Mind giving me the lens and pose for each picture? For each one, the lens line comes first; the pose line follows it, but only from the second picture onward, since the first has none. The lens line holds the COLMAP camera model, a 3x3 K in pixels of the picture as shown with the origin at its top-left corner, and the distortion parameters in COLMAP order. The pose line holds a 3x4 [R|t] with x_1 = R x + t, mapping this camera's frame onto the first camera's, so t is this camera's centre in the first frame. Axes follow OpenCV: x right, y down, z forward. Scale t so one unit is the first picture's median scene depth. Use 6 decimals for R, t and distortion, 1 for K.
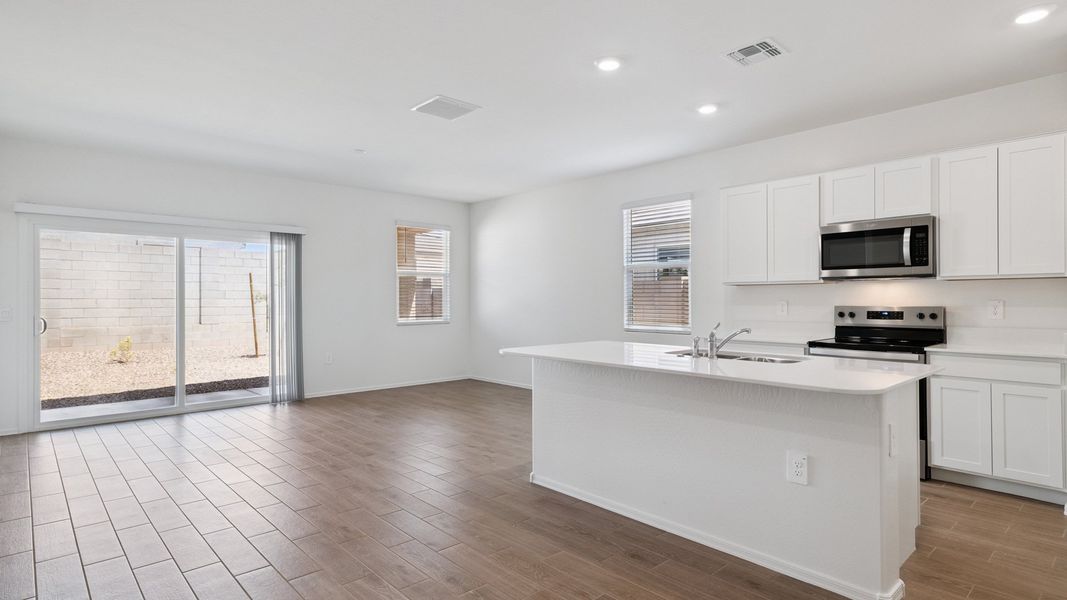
lens RADIAL K [[559.3, 0, 533.5], [0, 559.3, 300.0], [0, 0, 1]] dist [0.018497, -0.000025]
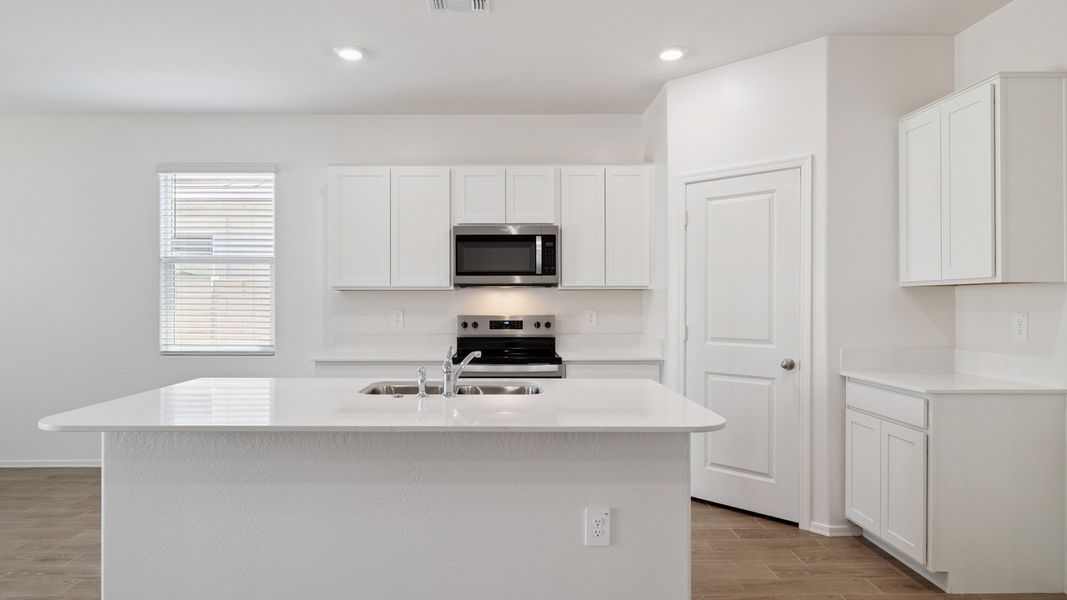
lens RADIAL K [[614.5, 0, 514.2], [0, 614.5, 302.4], [0, 0, 1]] dist [-0.002016, -0.000236]
pose [[0.671366, 0.001421, 0.741125, -0.150065], [-0.000621, 0.999999, -0.001355, -0.010055], [-0.741126, 0.000449, 0.671366, 0.301020]]
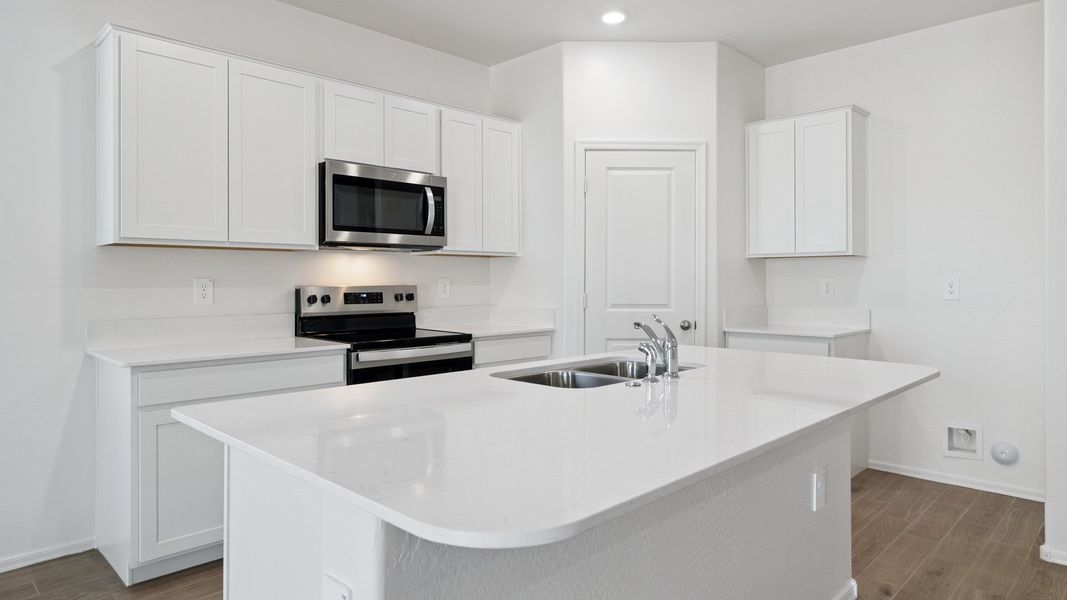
lens RADIAL K [[634.9, 0, 537.6], [0, 634.9, 277.3], [0, 0, 1]] dist [-0.000833, -0.000176]
pose [[-0.053658, 0.006650, 0.998537, -0.231349], [0.001150, 0.999978, -0.006598, 0.005995], [-0.998559, 0.000794, -0.053665, 0.856633]]
